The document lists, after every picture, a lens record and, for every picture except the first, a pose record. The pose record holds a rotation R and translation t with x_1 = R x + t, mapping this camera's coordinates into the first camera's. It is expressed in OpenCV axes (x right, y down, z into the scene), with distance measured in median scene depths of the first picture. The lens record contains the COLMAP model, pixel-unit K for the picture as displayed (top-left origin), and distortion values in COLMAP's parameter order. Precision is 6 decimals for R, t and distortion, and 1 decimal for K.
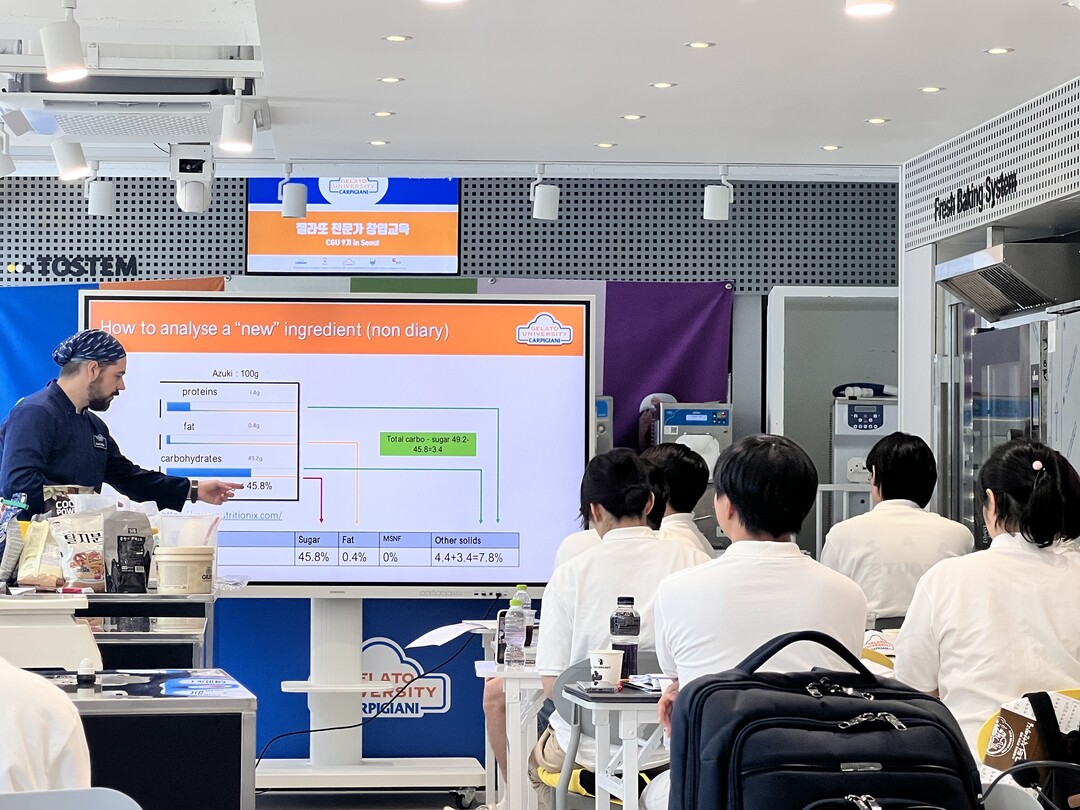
lens RADIAL K [[3082.2, 0, 538.9], [0, 3082.2, 401.2], [0, 0, 1]] dist [0.995460, 0.000000]
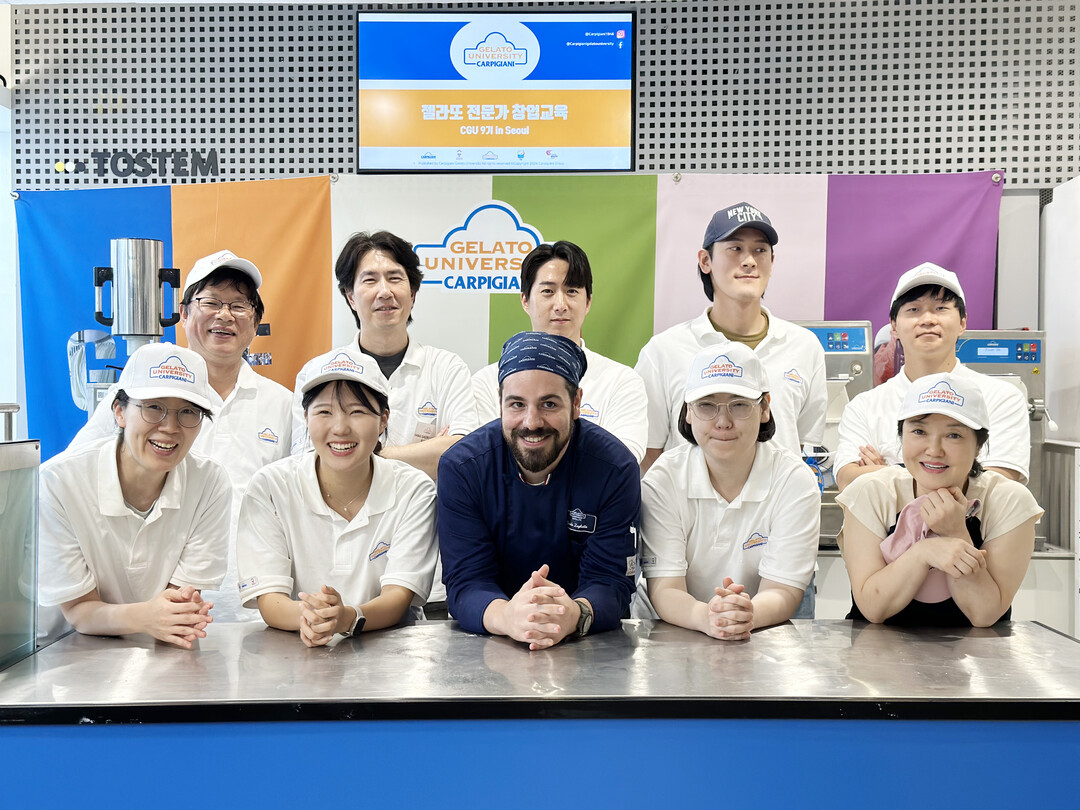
lens RADIAL K [[1502.2, 0, 536.8], [0, 1502.2, 403.1], [0, 0, 1]] dist [0.085911, 0.000000]
pose [[0.990609, -0.001114, -0.136721, 0.001628], [0.005294, 0.999529, 0.030212, 0.005681], [0.136623, -0.030652, 0.990149, 0.637459]]
